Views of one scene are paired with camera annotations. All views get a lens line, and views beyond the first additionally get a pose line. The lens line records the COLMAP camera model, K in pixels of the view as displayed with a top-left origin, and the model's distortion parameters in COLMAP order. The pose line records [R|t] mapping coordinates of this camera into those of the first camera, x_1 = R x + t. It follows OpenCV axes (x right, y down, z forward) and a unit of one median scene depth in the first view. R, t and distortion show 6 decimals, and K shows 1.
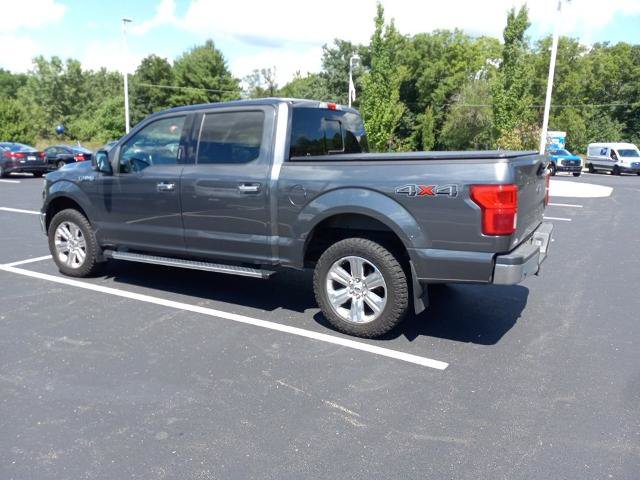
lens RADIAL K [[503.3, 0, 318.6], [0, 503.3, 238.5], [0, 0, 1]] dist [0.031533, -0.033478]
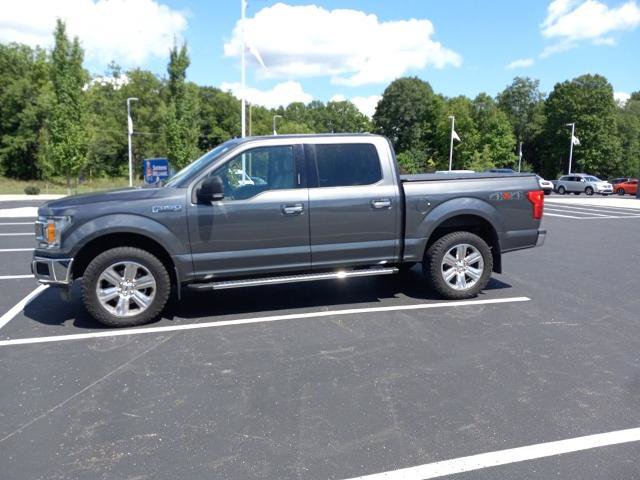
lens RADIAL K [[503.3, 0, 321.3], [0, 503.3, 240.8], [0, 0, 1]] dist [0.031533, -0.033478]
pose [[0.691355, -0.106003, 0.714697, -0.244222], [0.137644, 0.990386, 0.013744, -0.009808], [-0.709283, 0.088872, 0.699299, 0.049312]]
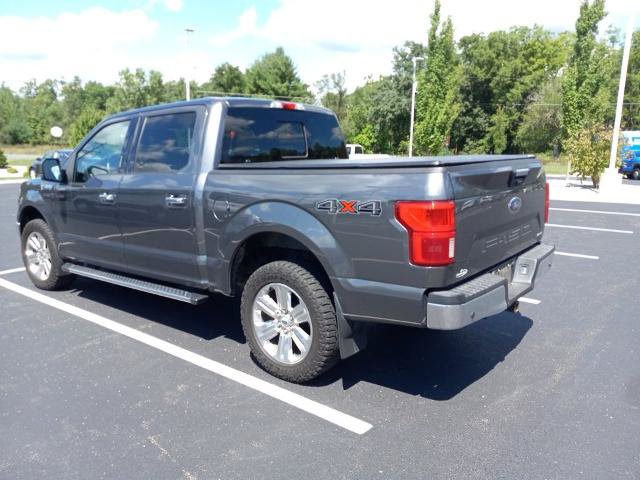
lens RADIAL K [[503.3, 0, 319.6], [0, 503.3, 237.6], [0, 0, 1]] dist [0.031533, -0.033478]
pose [[0.989631, 0.014158, -0.142935, 0.049356], [-0.015570, 0.999840, -0.008765, -0.006558], [0.142788, 0.010900, 0.989693, 0.035479]]
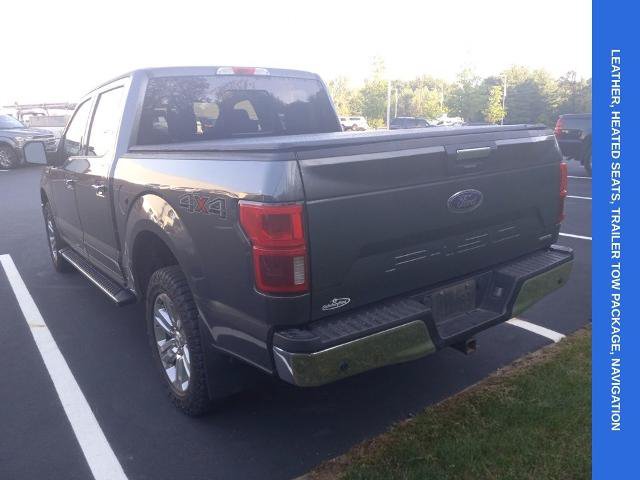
lens RADIAL K [[503.3, 0, 317.8], [0, 503.3, 238.2], [0, 0, 1]] dist [0.031533, -0.033478]
pose [[0.929563, 0.044074, -0.366019, 0.097956], [-0.025924, 0.998185, 0.054358, -0.015915], [0.367751, -0.041041, 0.929018, 0.086152]]
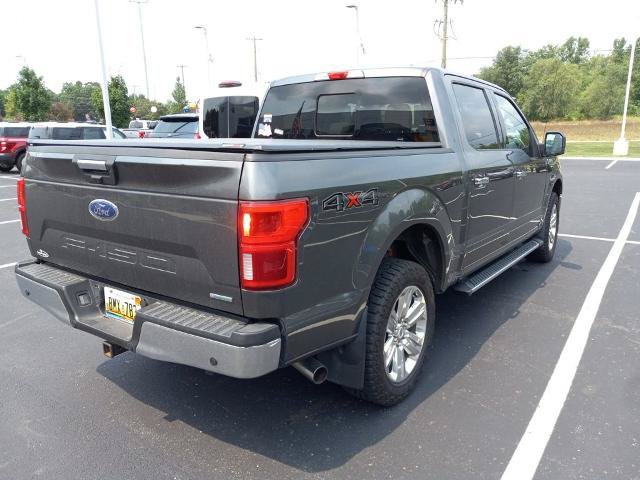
lens RADIAL K [[503.3, 0, 317.8], [0, 503.3, 239.5], [0, 0, 1]] dist [0.031533, -0.033478]
pose [[-0.042432, 0.217011, -0.975247, 0.196205], [-0.179910, 0.958510, 0.221114, -0.045873], [0.982767, 0.184839, -0.001629, 0.245614]]
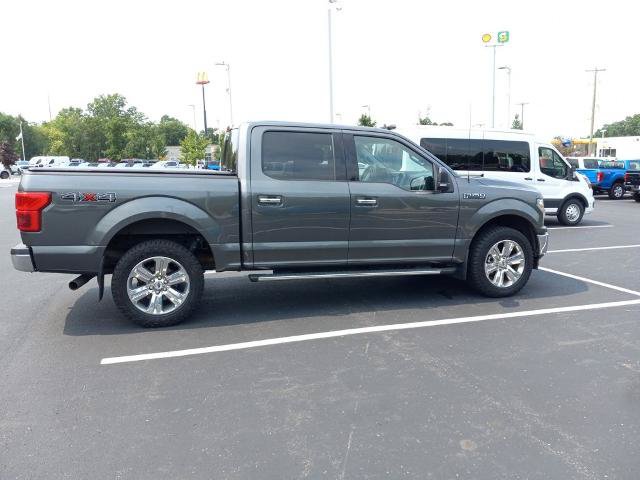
lens RADIAL K [[503.3, 0, 331.2], [0, 503.3, 243.8], [0, 0, 1]] dist [0.031533, -0.033478]
pose [[-0.637954, 0.117295, -0.761089, 0.186843], [-0.146826, 0.951674, 0.269739, -0.084938], [0.755948, 0.283829, -0.589902, 0.459085]]
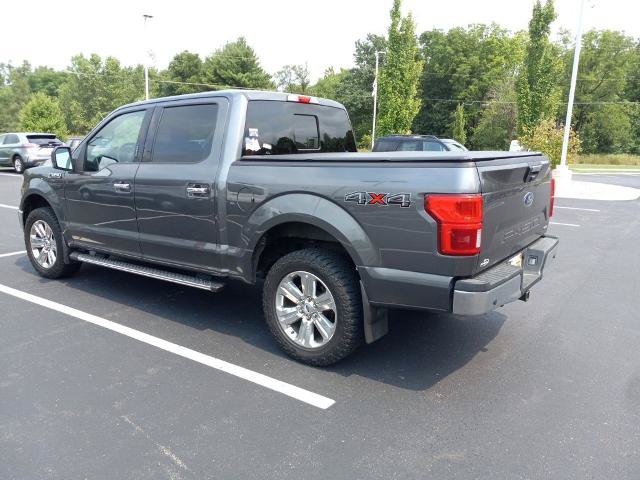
lens RADIAL K [[503.3, 0, 312.2], [0, 503.3, 239.8], [0, 0, 1]] dist [0.031533, -0.033478]
pose [[0.996898, 0.022016, -0.075562, 0.028965], [-0.021364, 0.999727, 0.009423, -0.005444], [0.075749, -0.007779, 0.997097, 0.026068]]
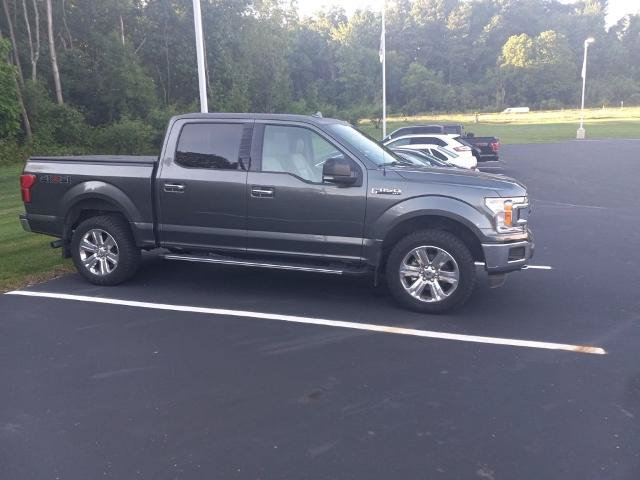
lens RADIAL K [[503.3, 0, 317.9], [0, 503.3, 246.0], [0, 0, 1]] dist [0.031533, -0.033478]
pose [[-0.953217, 0.044414, -0.299006, 0.034928], [-0.063237, 0.937963, 0.340920, -0.100953], [0.295598, 0.343879, -0.891274, 0.555888]]
